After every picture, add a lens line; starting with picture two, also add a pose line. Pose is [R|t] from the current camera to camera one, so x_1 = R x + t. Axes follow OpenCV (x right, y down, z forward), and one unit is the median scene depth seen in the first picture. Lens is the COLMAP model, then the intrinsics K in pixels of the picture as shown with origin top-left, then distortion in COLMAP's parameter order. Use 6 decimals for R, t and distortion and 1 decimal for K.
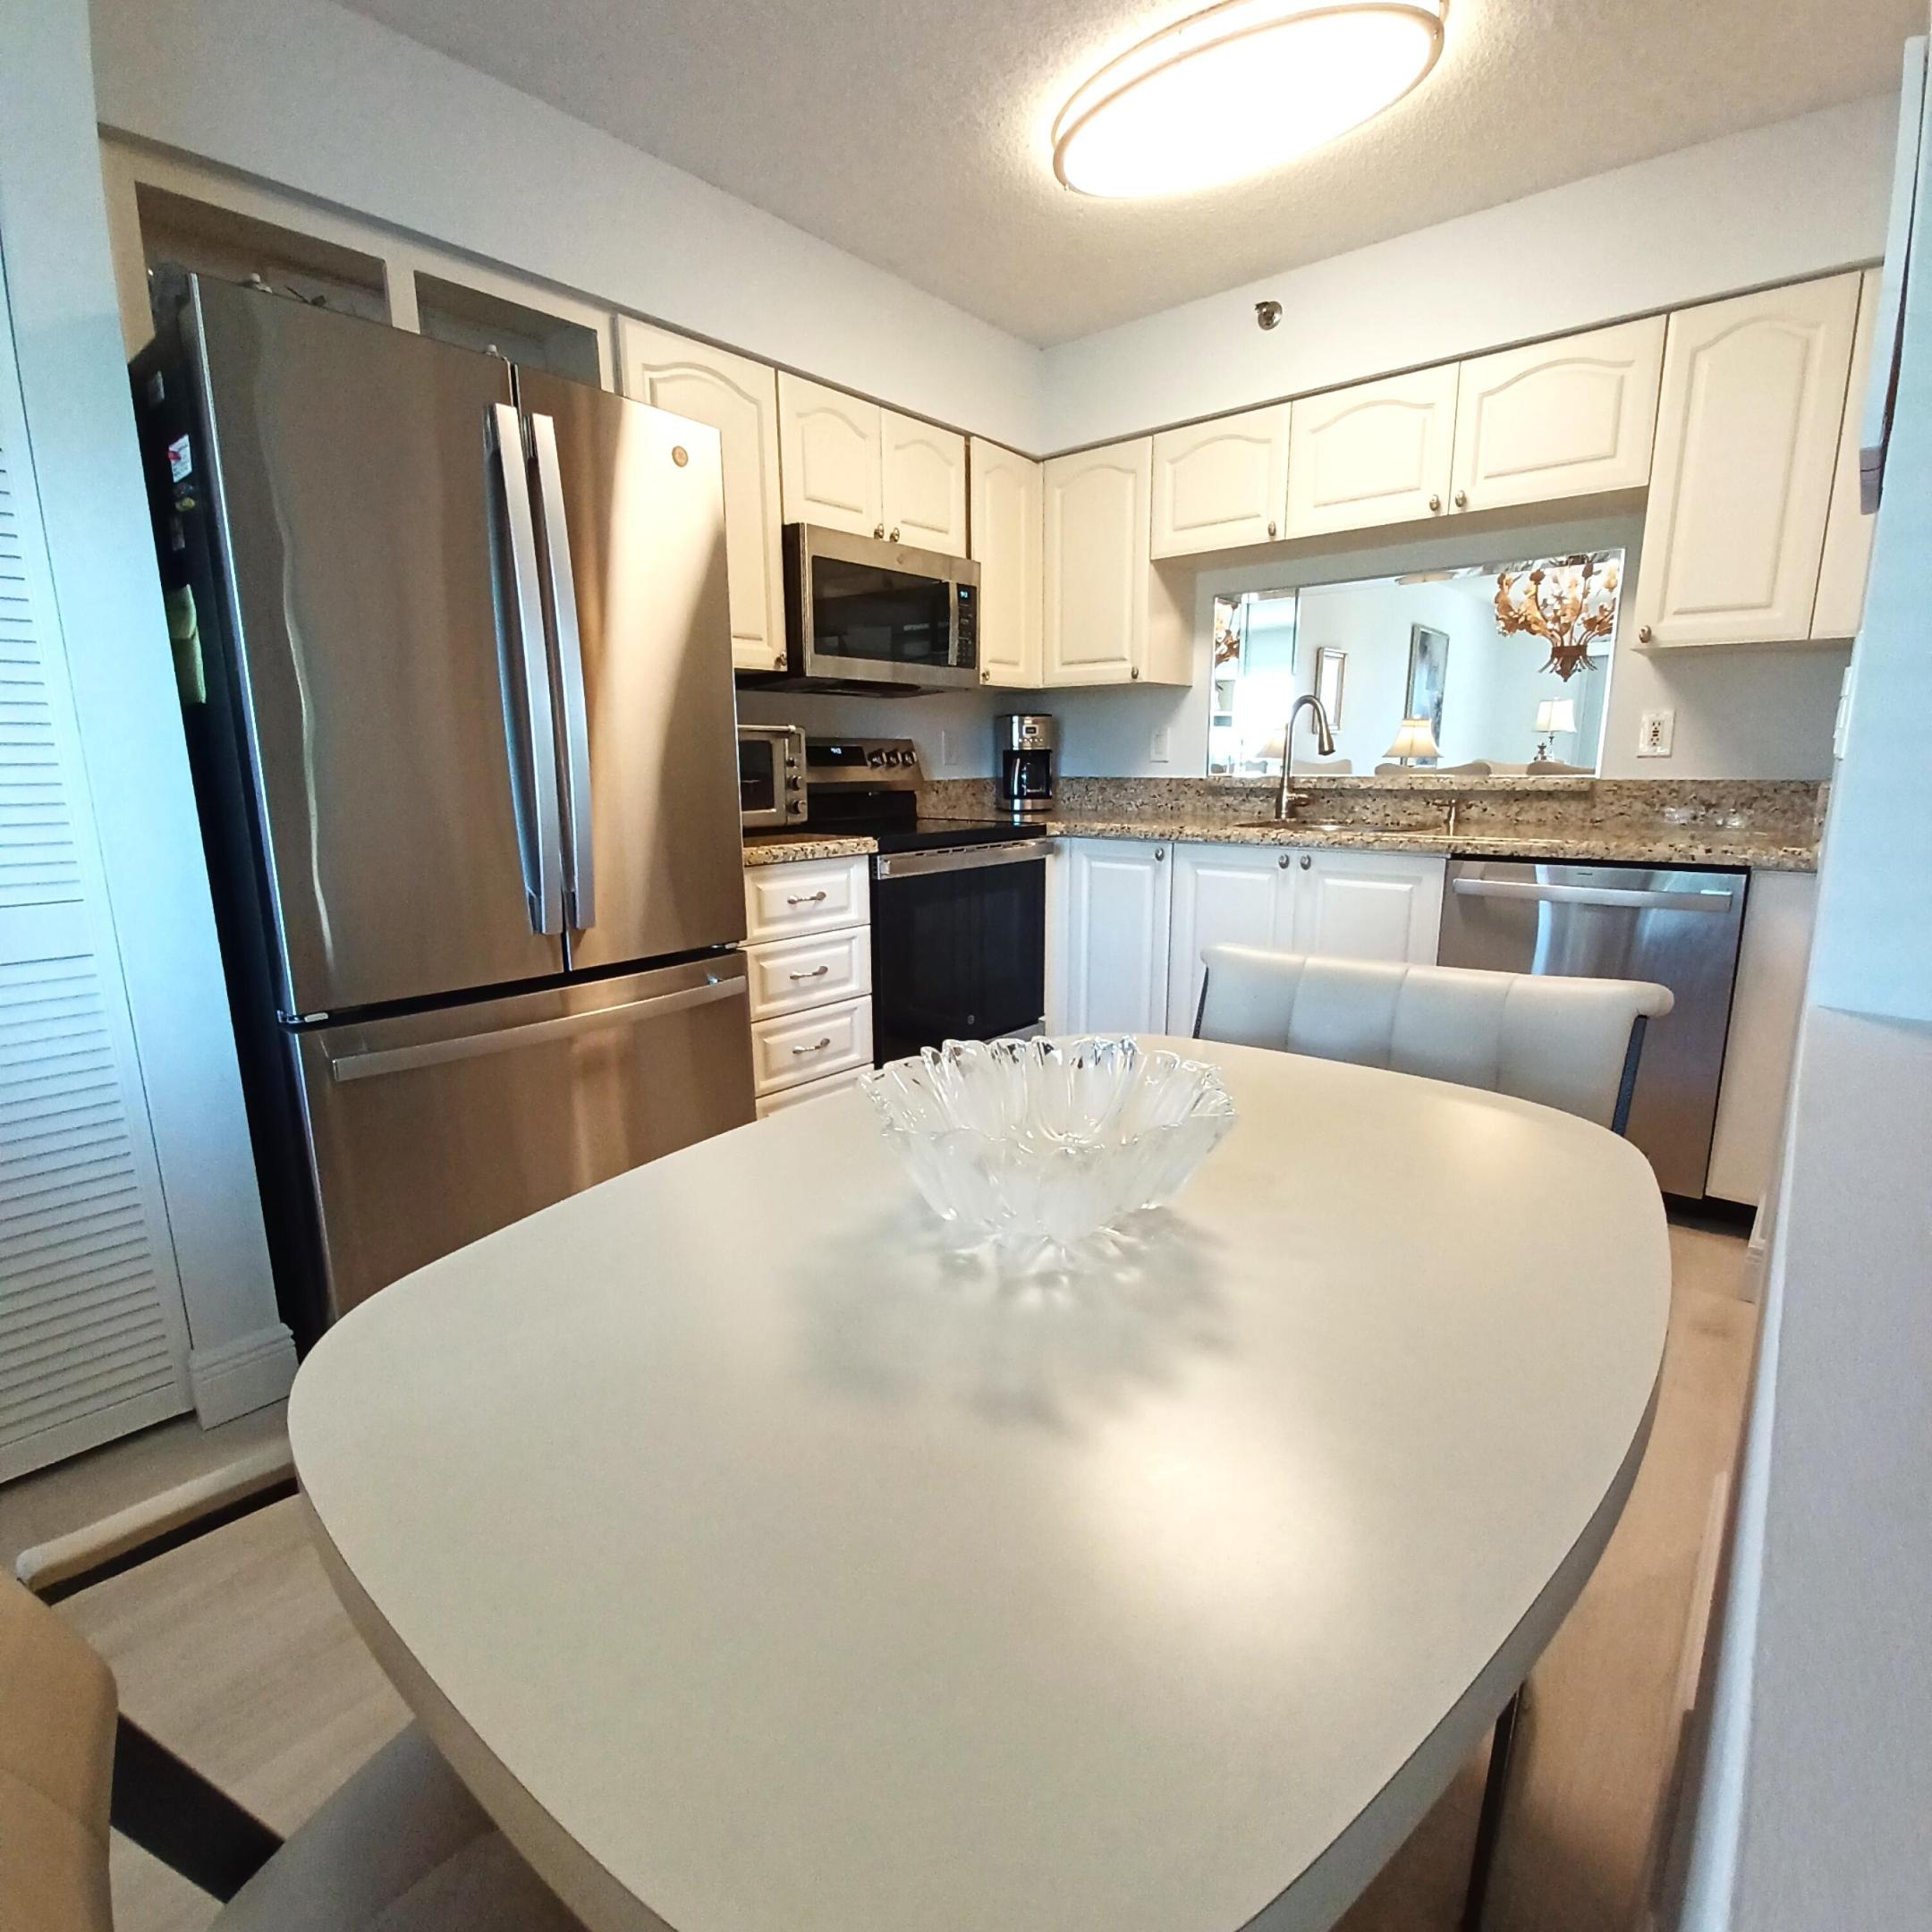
lens RADIAL K [[1025.3, 0, 962.8], [0, 1025.3, 973.0], [0, 0, 1]] dist [0.002154, 0.000367]
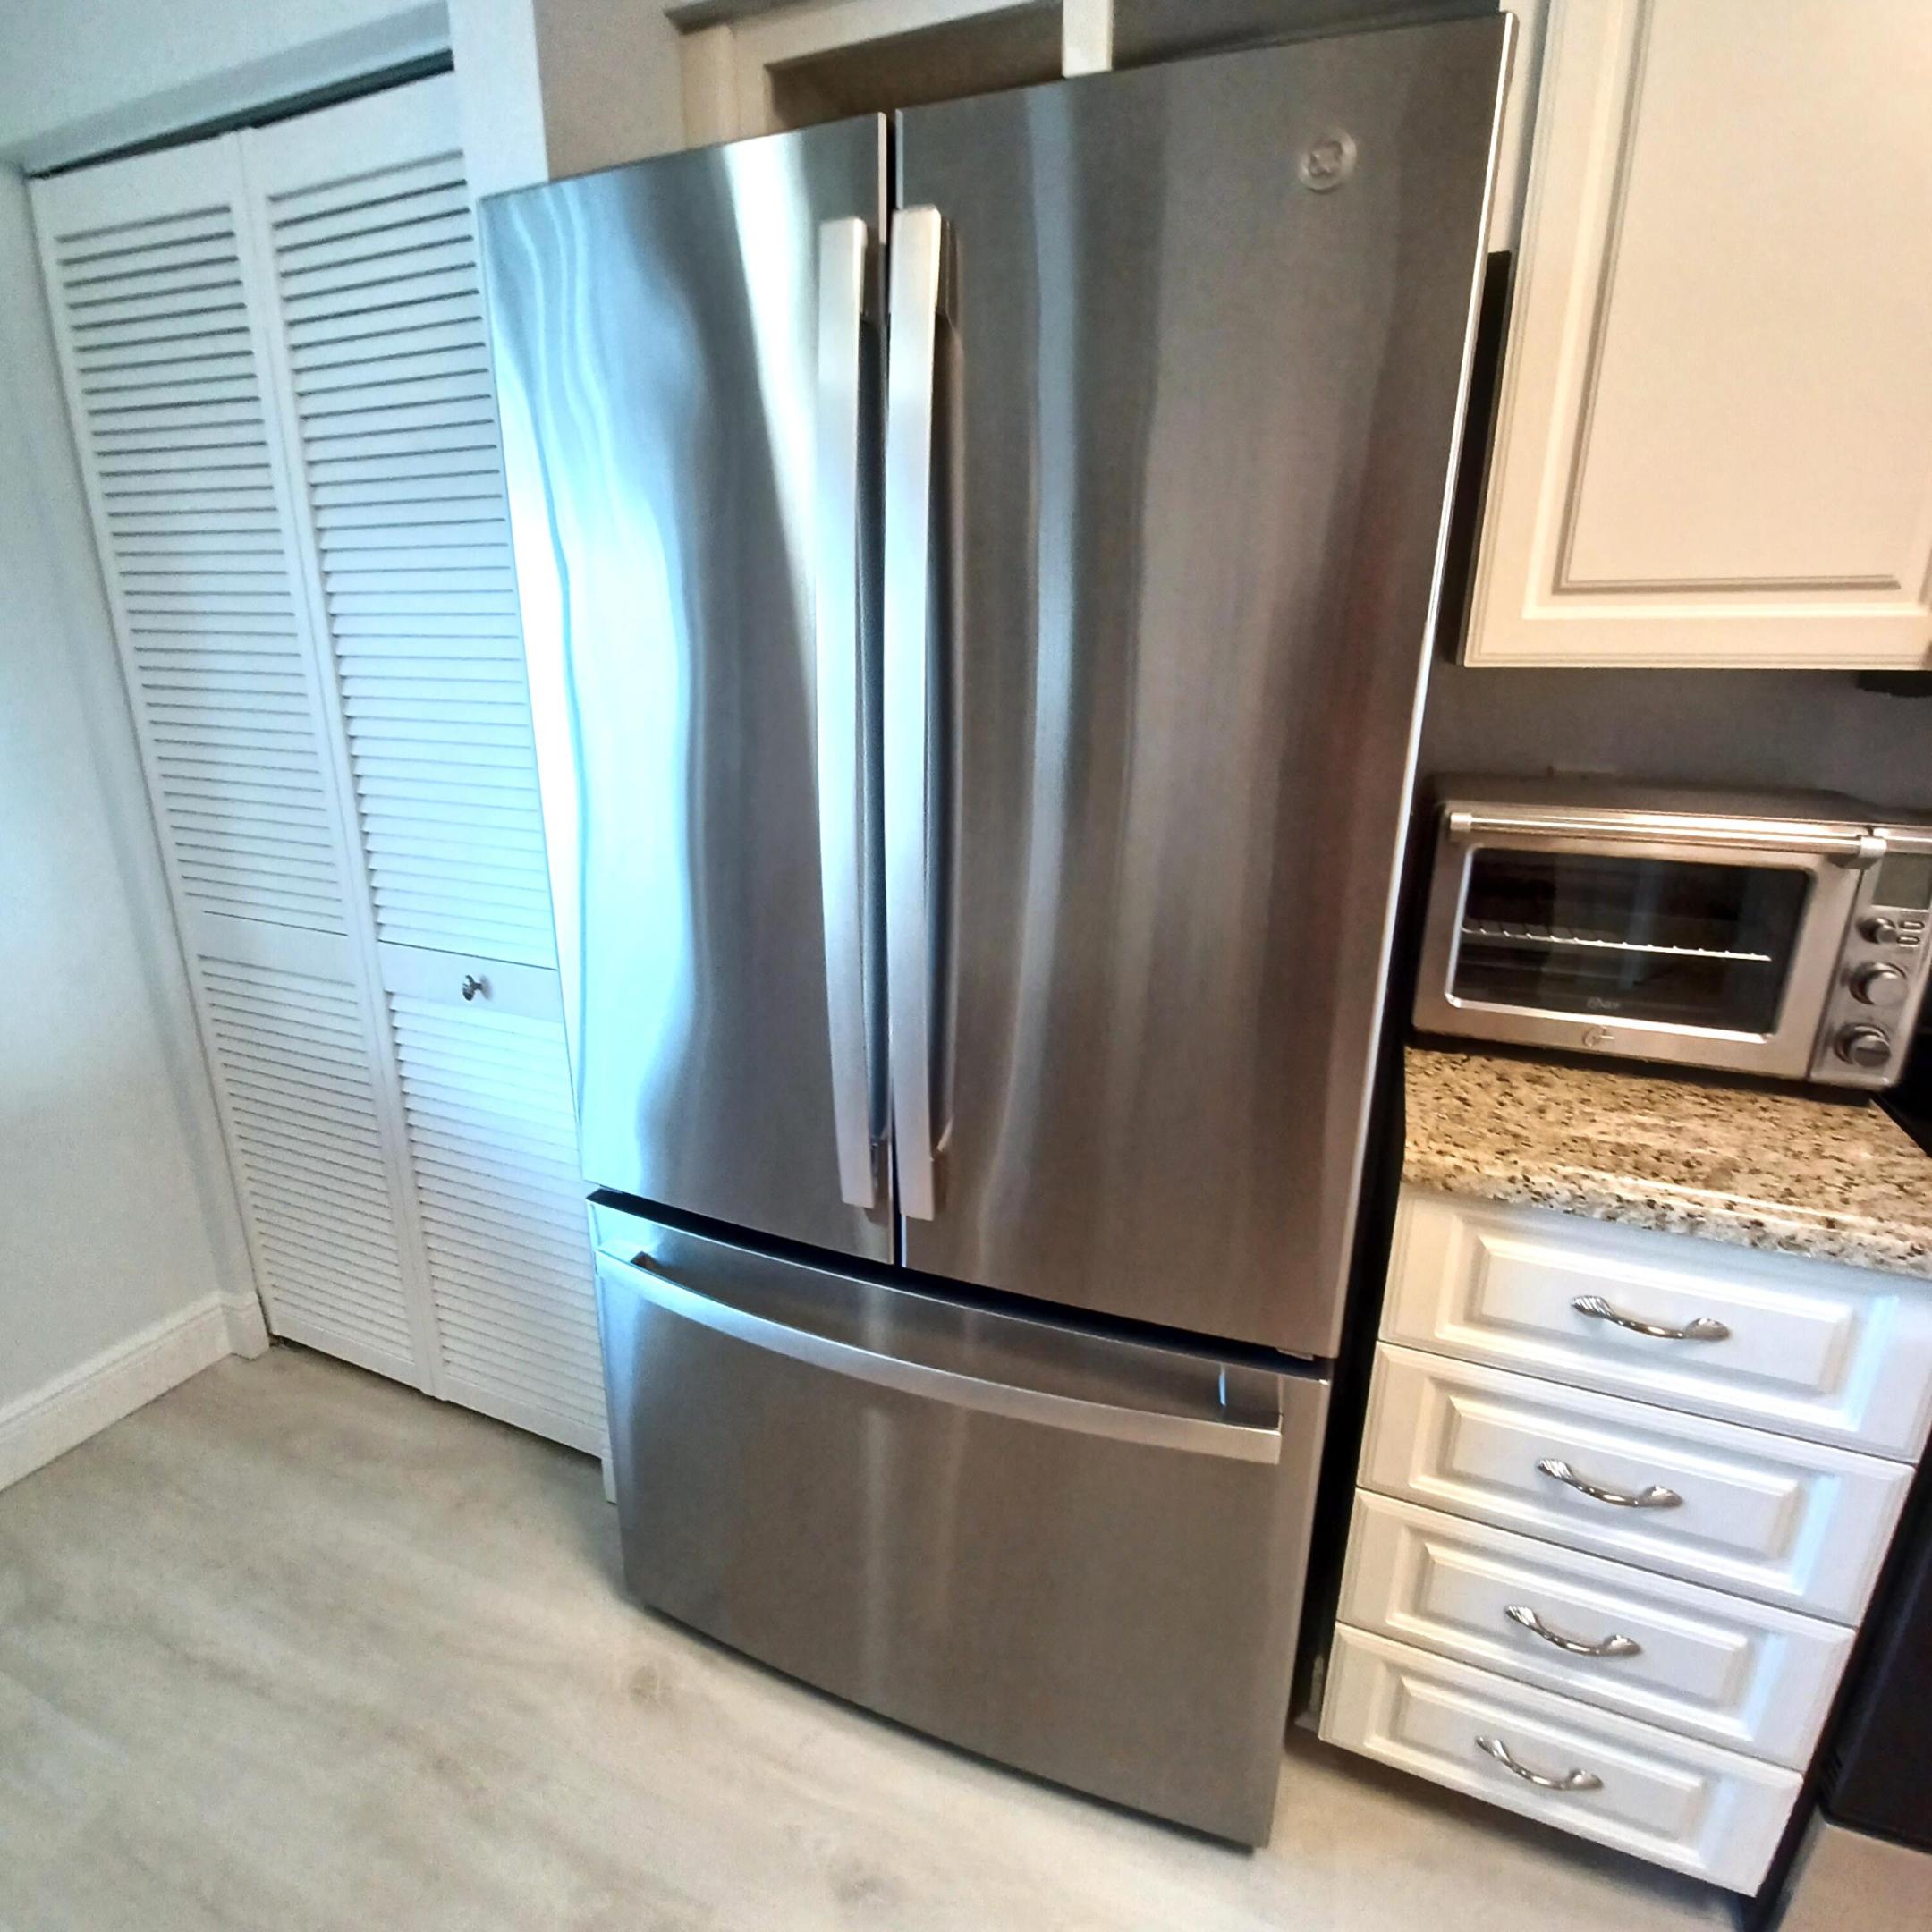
lens RADIAL K [[1018.9, 0, 963.9], [0, 1018.9, 969.9], [0, 0, 1]] dist [0.000359, -0.003551]
pose [[0.300833, 0.288489, -0.908996, 0.066257], [-0.199960, 0.951043, 0.235656, -0.207020], [0.932478, 0.110870, 0.343792, 0.562979]]
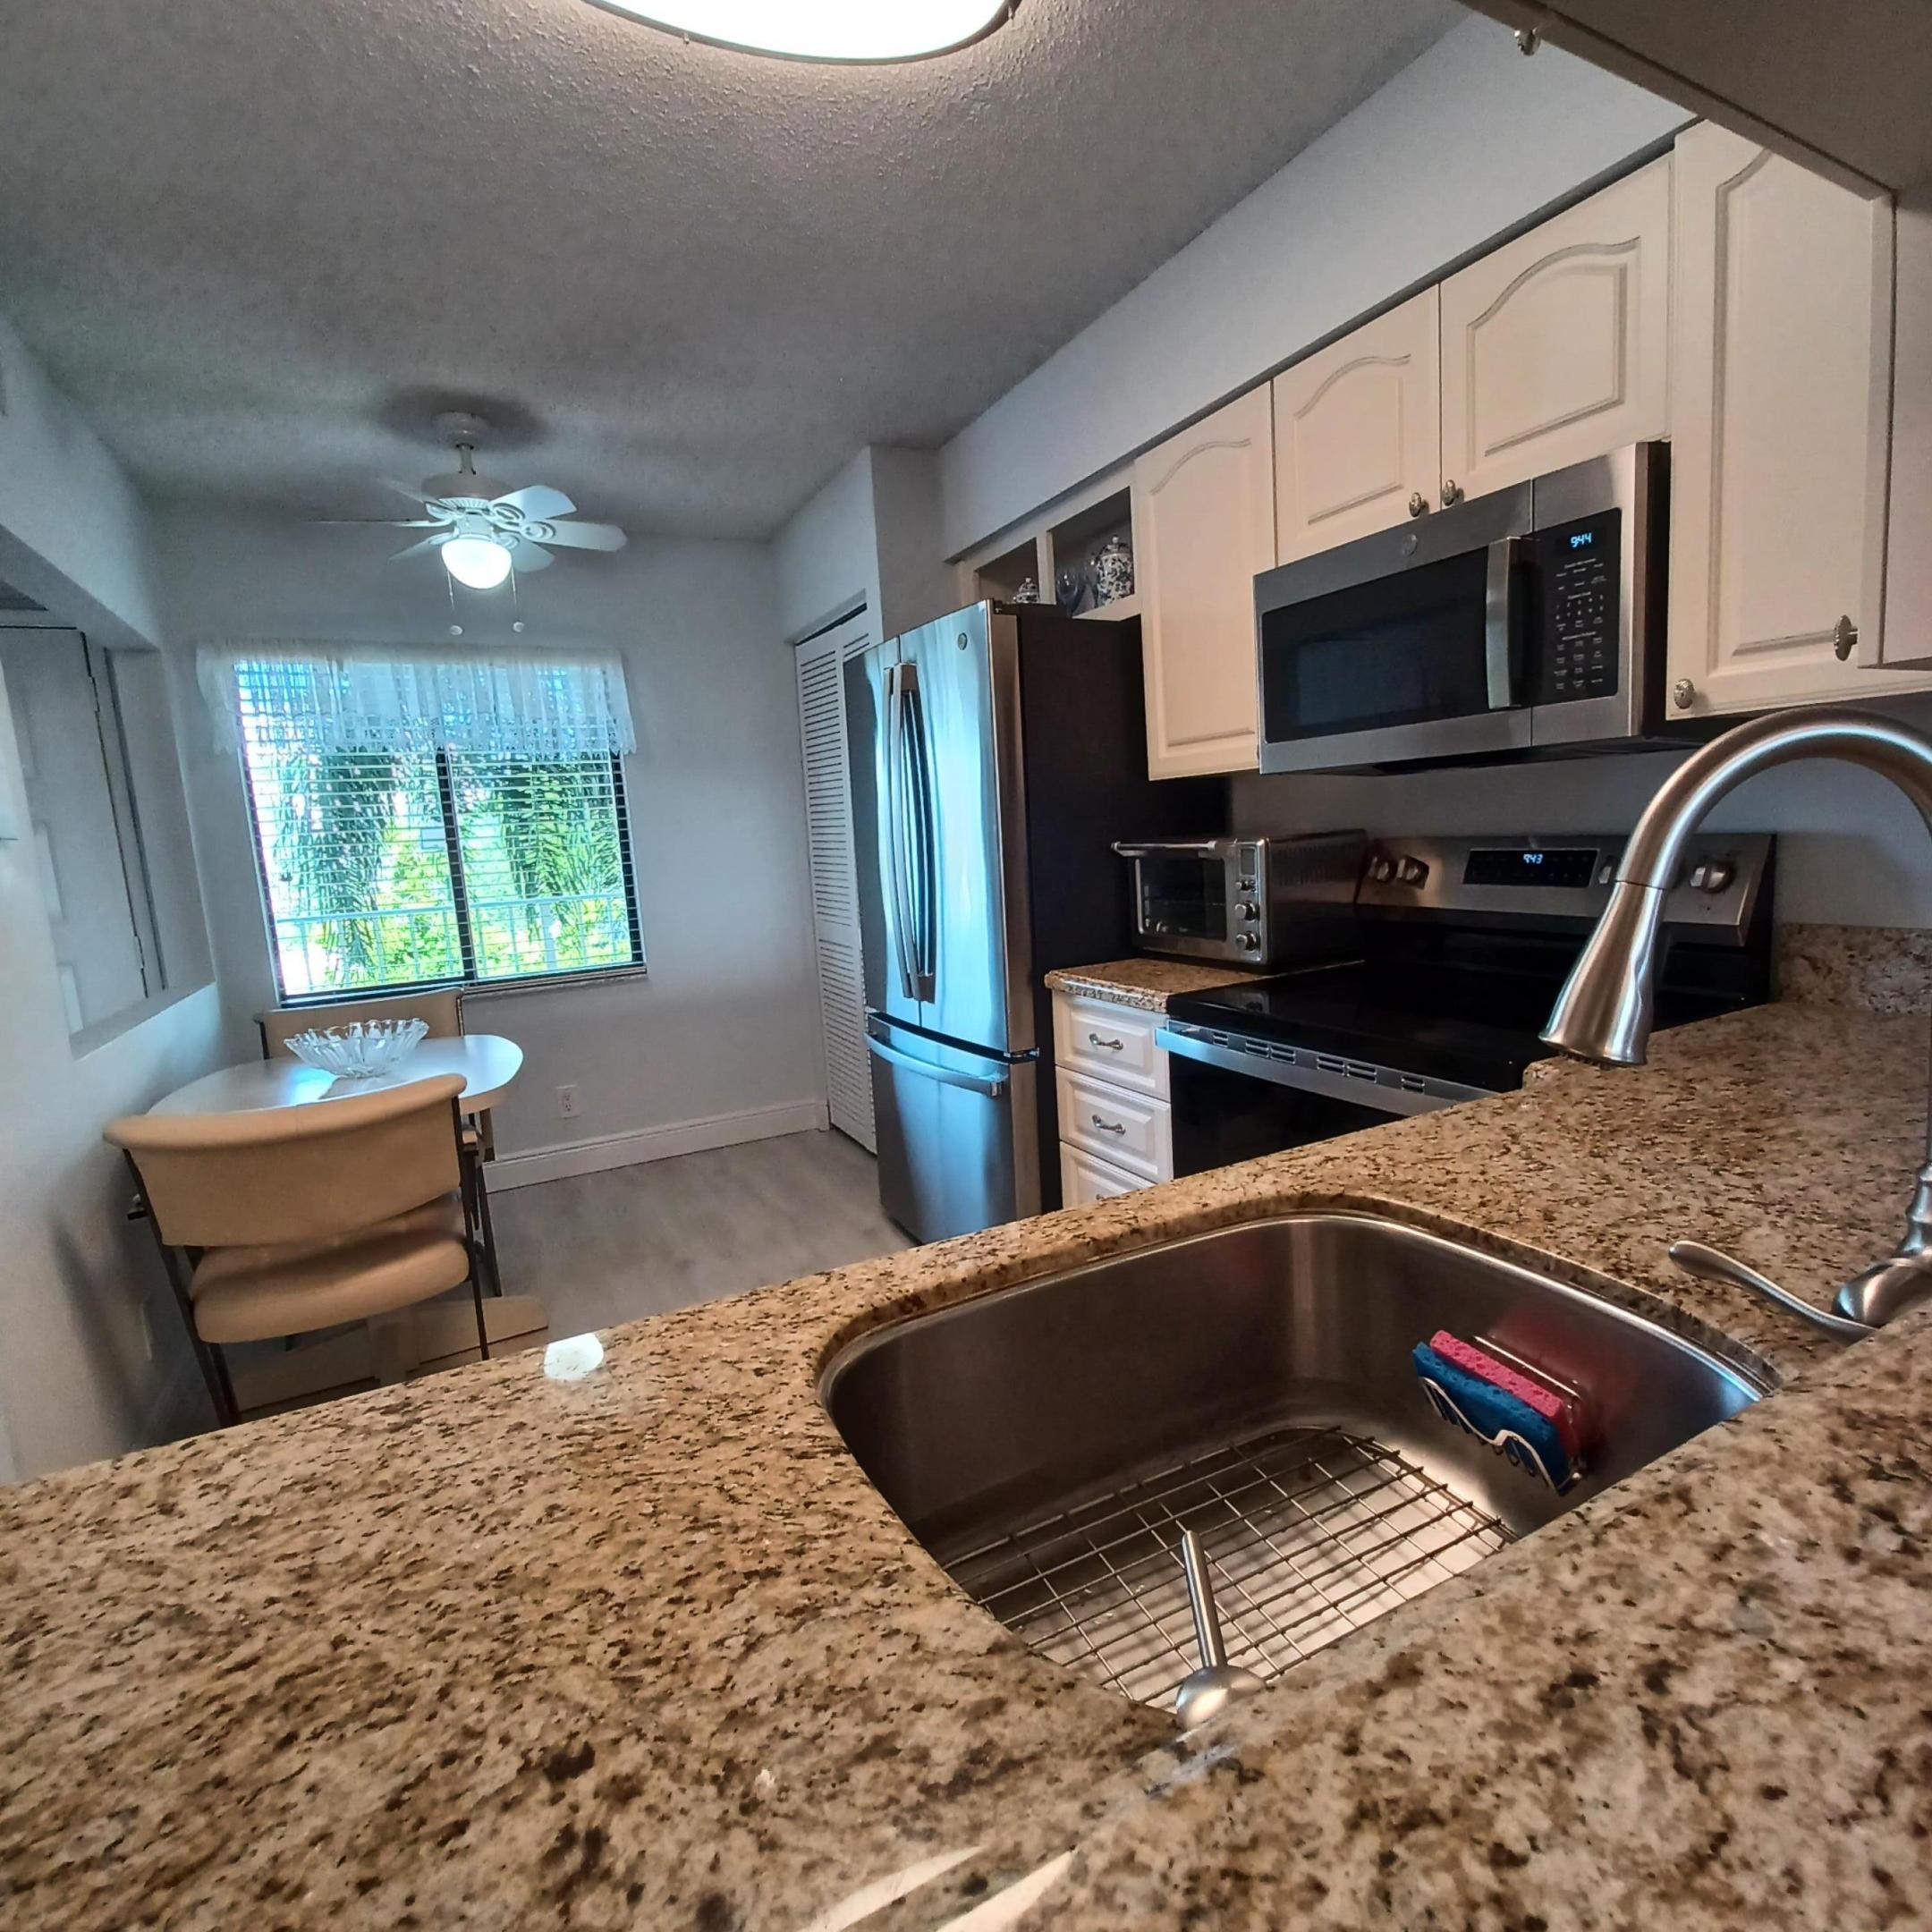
lens RADIAL K [[1012.3, 0, 974.3], [0, 1012.3, 976.6], [0, 0, 1]] dist [0.016111, -0.018789]
pose [[-0.377974, 0.165406, -0.910921, 0.617161], [-0.126202, 0.965522, 0.227686, -0.282384], [0.917174, 0.201019, -0.344068, 1.067083]]
